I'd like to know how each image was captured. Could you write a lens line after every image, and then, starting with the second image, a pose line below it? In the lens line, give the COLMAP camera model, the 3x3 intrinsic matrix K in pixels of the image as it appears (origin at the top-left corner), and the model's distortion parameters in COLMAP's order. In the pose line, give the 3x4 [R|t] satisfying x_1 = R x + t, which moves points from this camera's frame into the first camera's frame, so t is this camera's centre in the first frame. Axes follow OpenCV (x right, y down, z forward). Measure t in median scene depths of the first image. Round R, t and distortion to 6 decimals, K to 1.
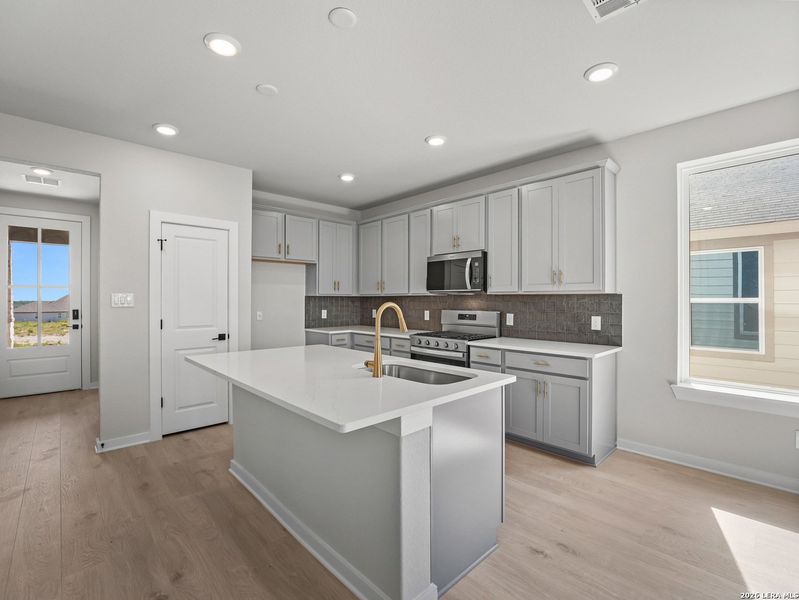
lens RADIAL K [[366.3, 0, 397.7], [0, 366.3, 298.7], [0, 0, 1]] dist [-0.018140, 0.000884]
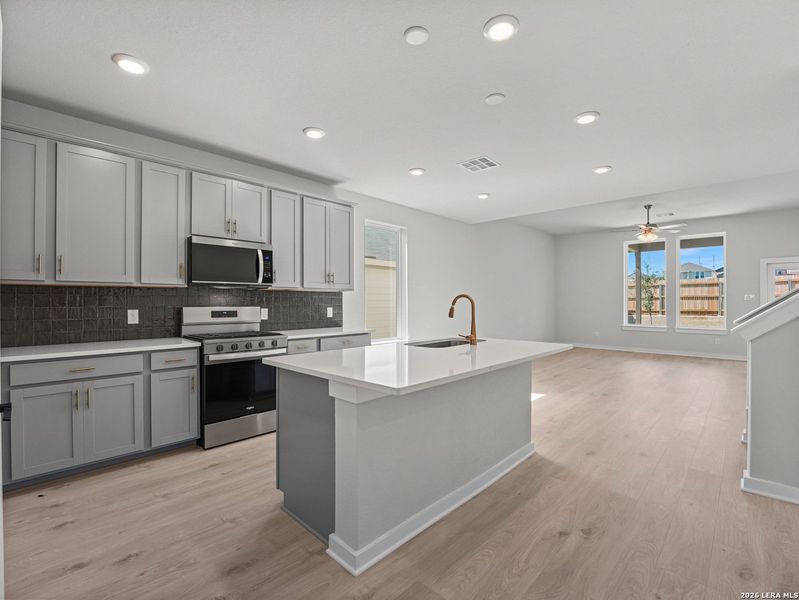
lens RADIAL K [[366.3, 0, 396.8], [0, 366.3, 301.4], [0, 0, 1]] dist [-0.018140, 0.000884]
pose [[-0.043719, 0.000235, 0.999044, -0.843167], [-0.002729, 0.999996, -0.000355, 0.023190], [-0.999040, -0.002742, -0.043718, 0.769388]]
